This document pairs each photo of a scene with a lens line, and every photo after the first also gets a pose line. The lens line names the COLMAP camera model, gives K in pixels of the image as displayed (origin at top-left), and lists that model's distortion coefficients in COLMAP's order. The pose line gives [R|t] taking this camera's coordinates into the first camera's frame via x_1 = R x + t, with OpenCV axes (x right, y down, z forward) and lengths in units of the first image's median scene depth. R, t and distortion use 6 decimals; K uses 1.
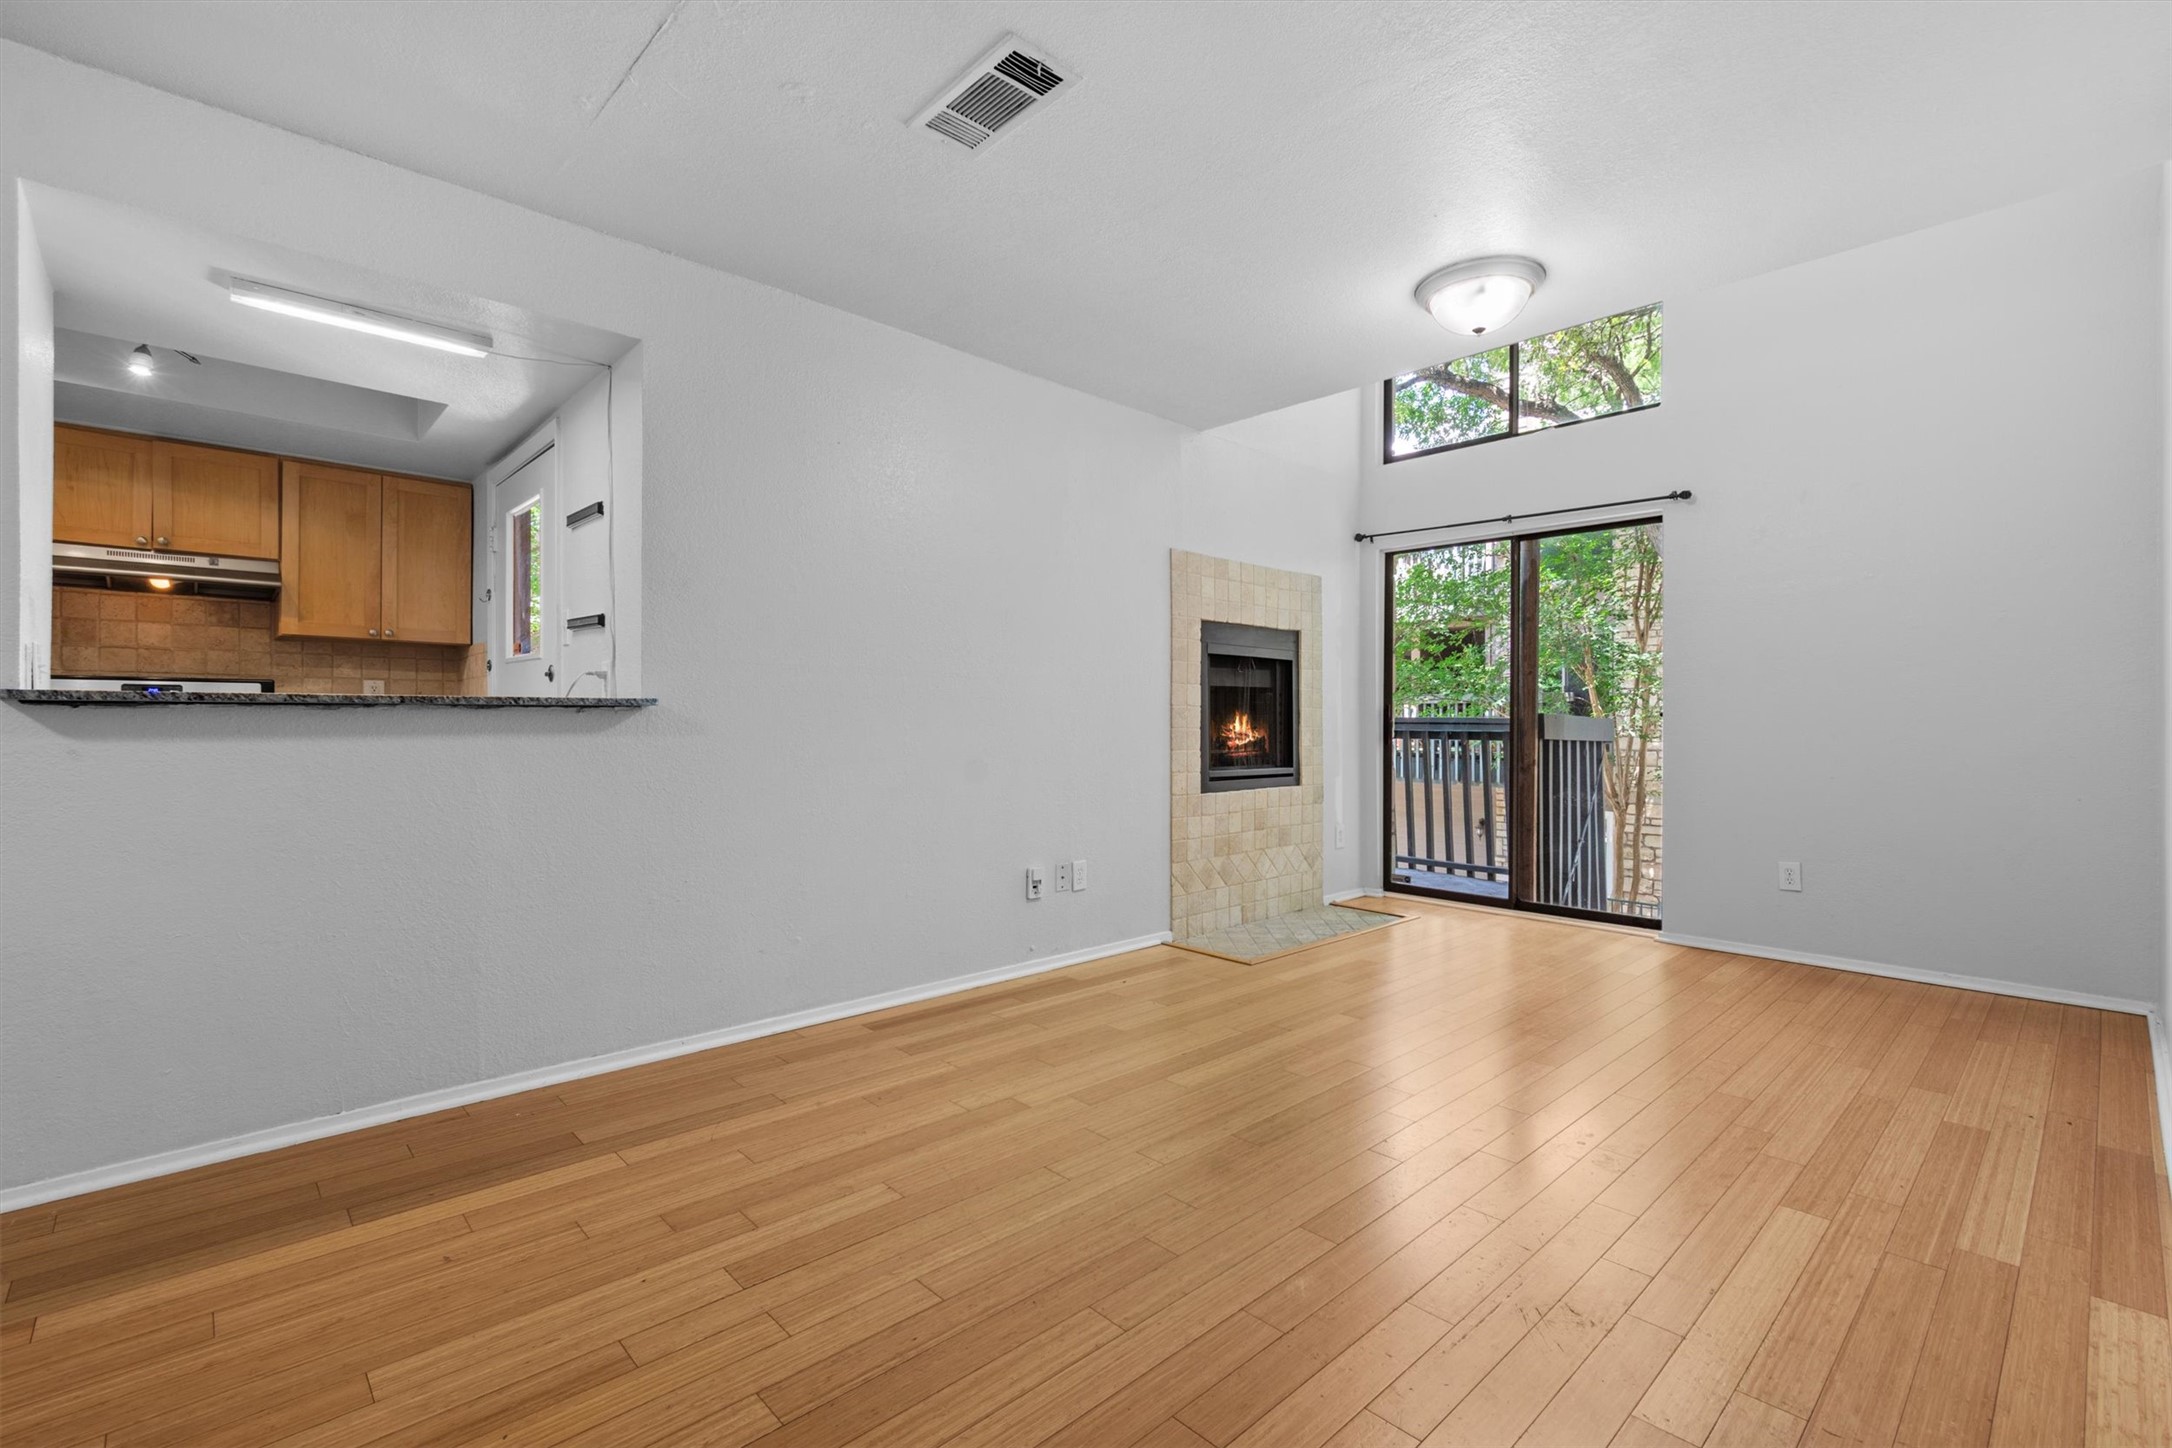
lens RADIAL K [[969.8, 0, 1086.0], [0, 969.8, 724.0], [0, 0, 1]] dist [-0.002445, 0.000022]
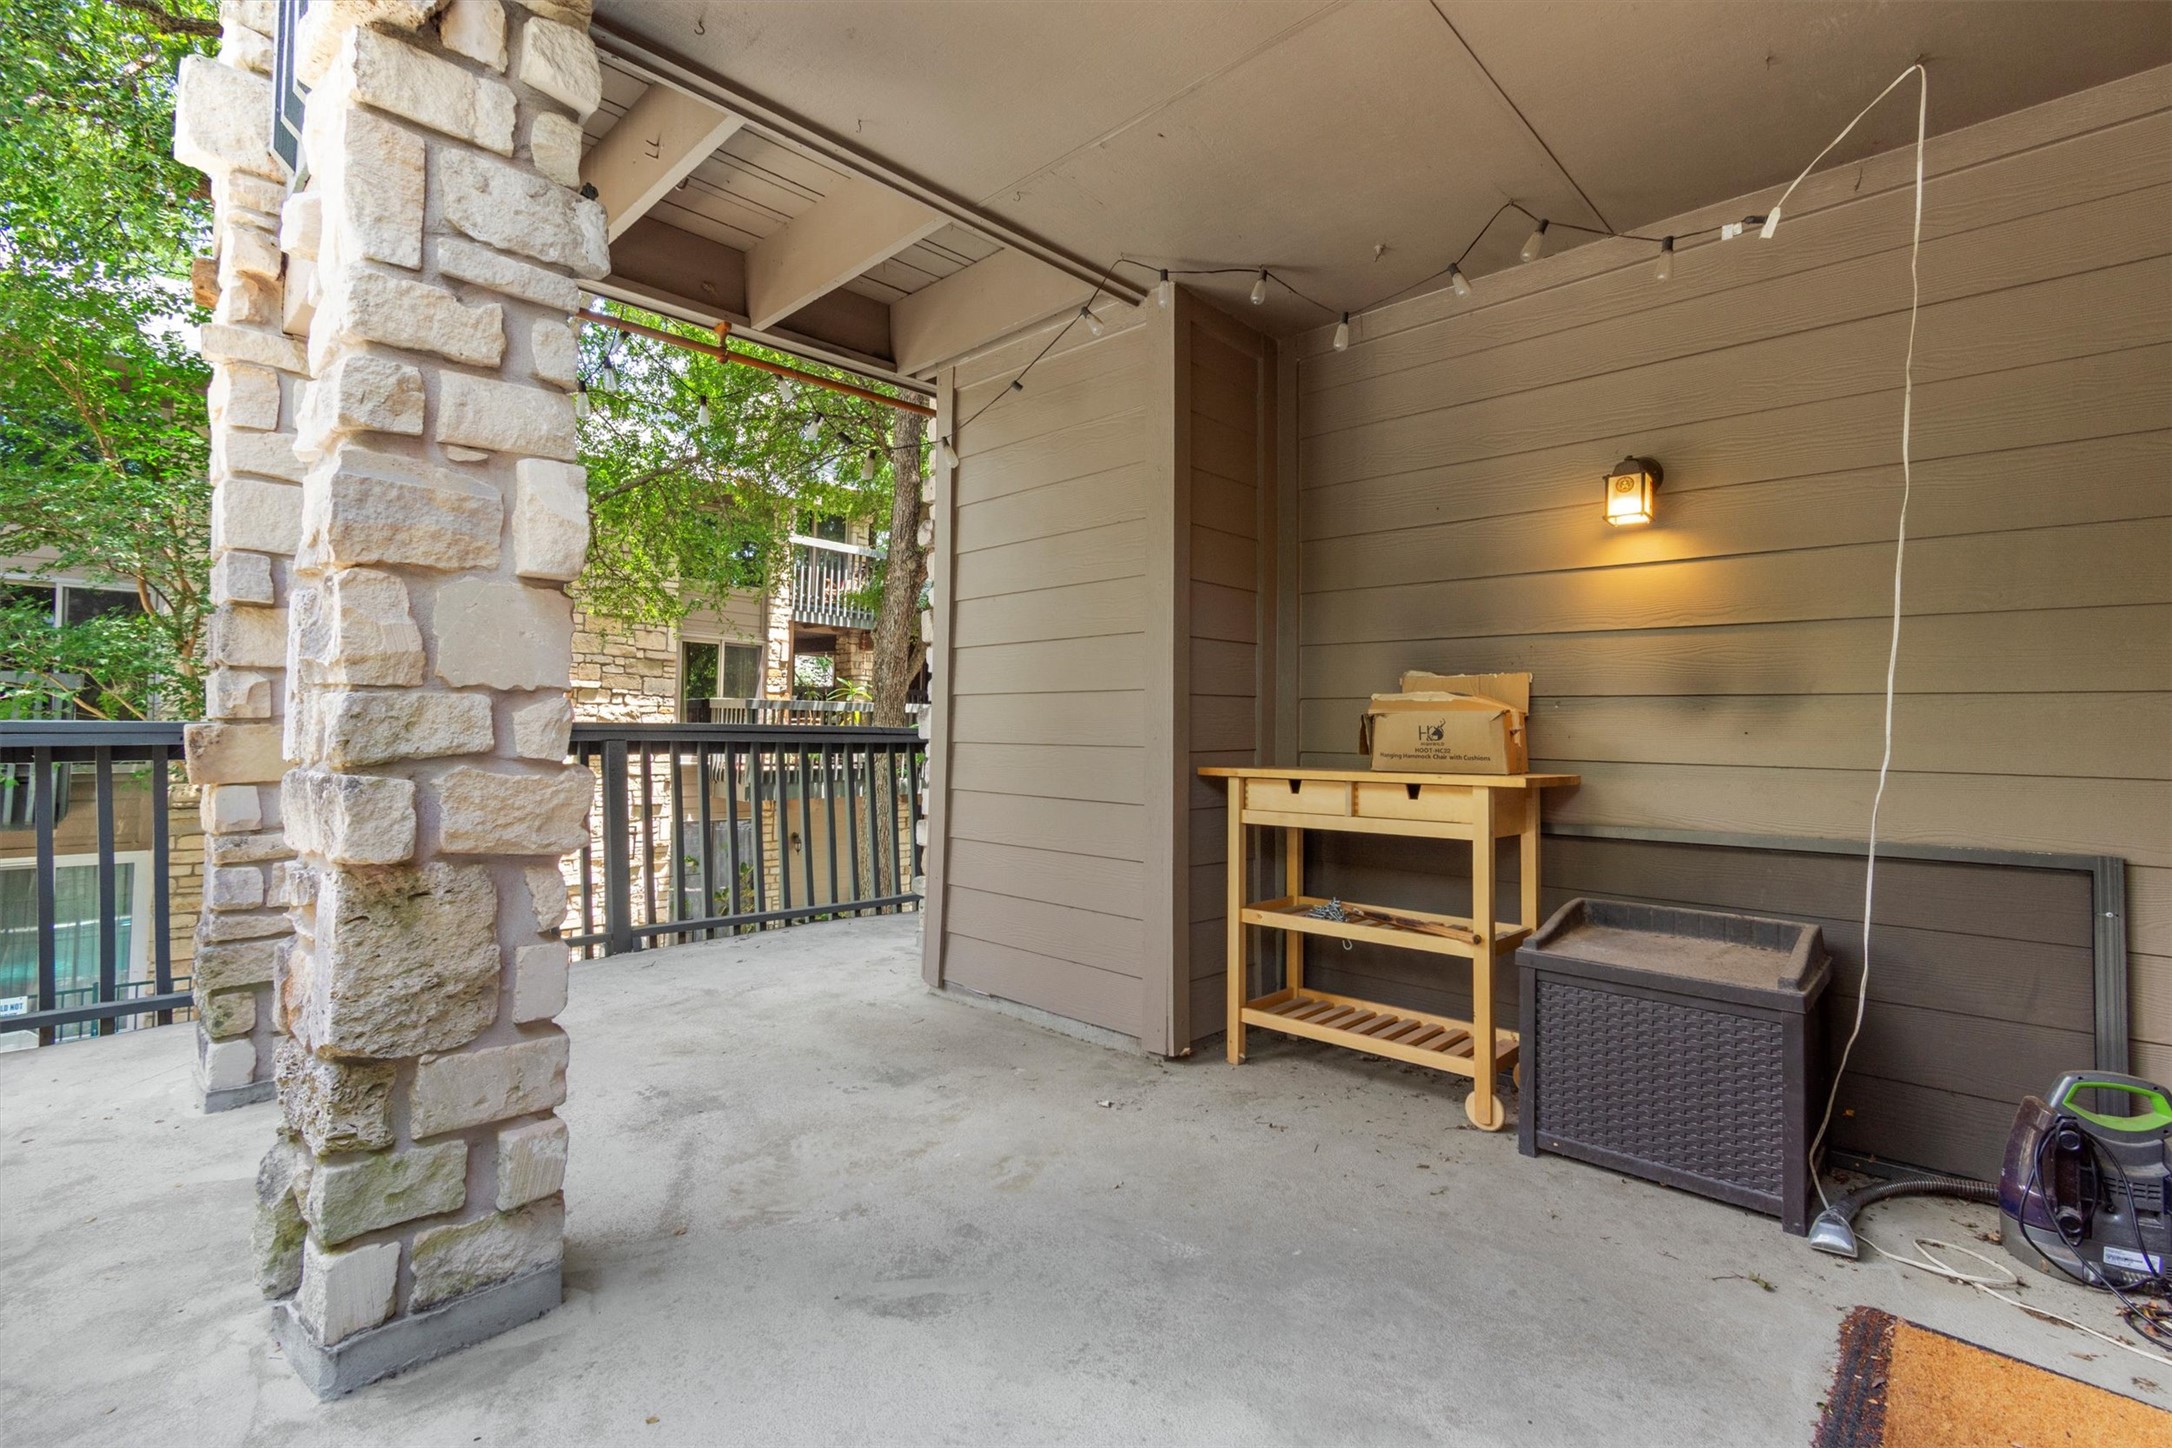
lens RADIAL K [[969.8, 0, 1086.0], [0, 969.8, 724.0], [0, 0, 1]] dist [-0.002445, 0.000022]
pose [[-0.056381, 0.001014, 0.998409, -0.649623], [0.002079, 0.999997, -0.000898, -0.010623], [-0.998407, 0.002025, -0.056383, 1.216892]]
